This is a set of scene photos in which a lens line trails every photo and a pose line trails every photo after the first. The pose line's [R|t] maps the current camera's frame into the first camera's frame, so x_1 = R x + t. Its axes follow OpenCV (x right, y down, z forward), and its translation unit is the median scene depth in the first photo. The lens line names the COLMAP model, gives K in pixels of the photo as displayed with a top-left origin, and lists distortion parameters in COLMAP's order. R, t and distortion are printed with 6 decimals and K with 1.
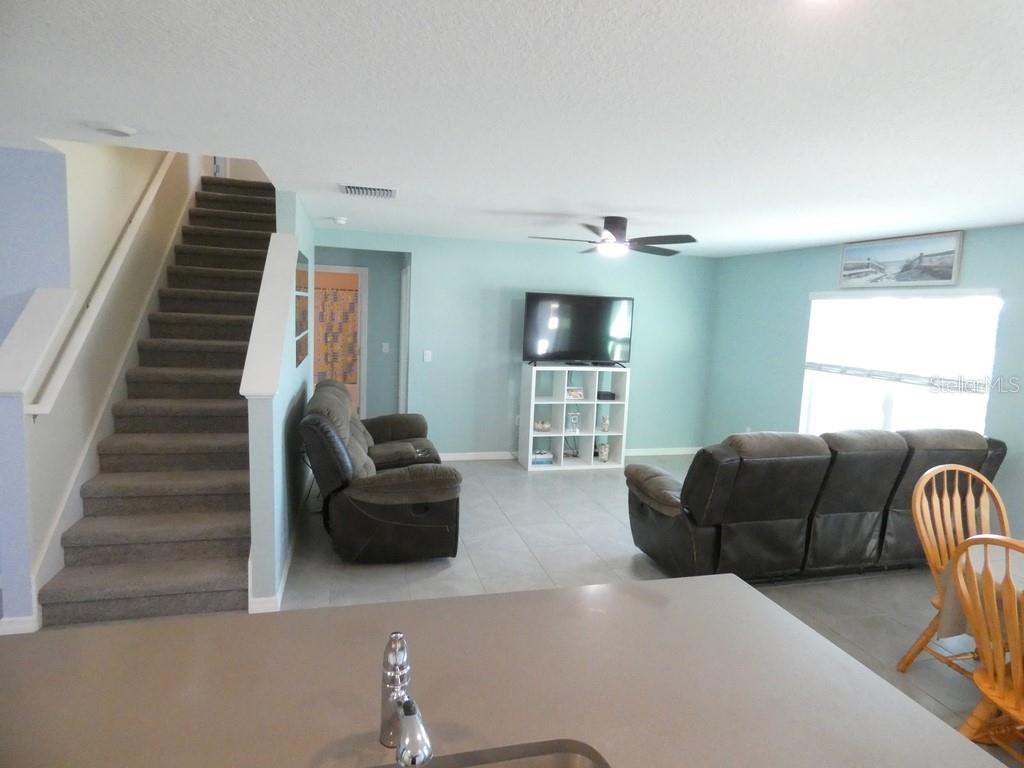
lens RADIAL K [[616.9, 0, 555.6], [0, 616.9, 388.4], [0, 0, 1]] dist [-0.005575, -0.000605]
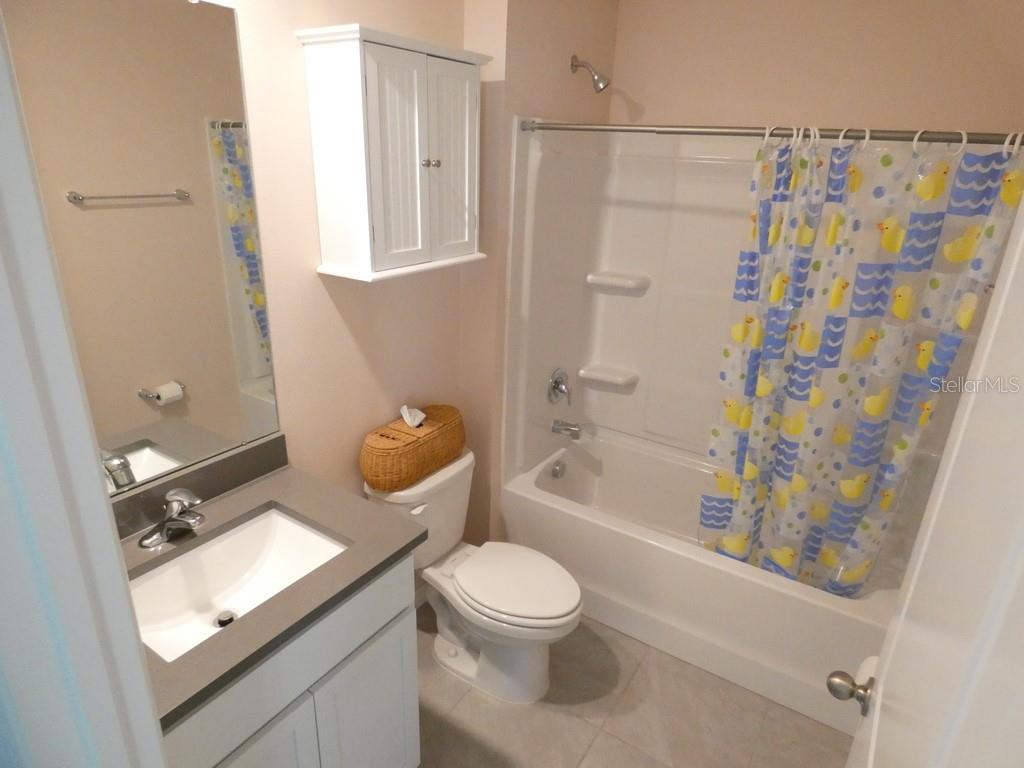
lens RADIAL K [[604.9, 0, 516.7], [0, 604.9, 378.9], [0, 0, 1]] dist [0.007752, -0.001147]
pose [[0.621036, 0.245907, -0.744207, -0.266353], [-0.106034, 0.967138, 0.231086, -0.120438], [0.776576, -0.064601, 0.626702, 0.803499]]
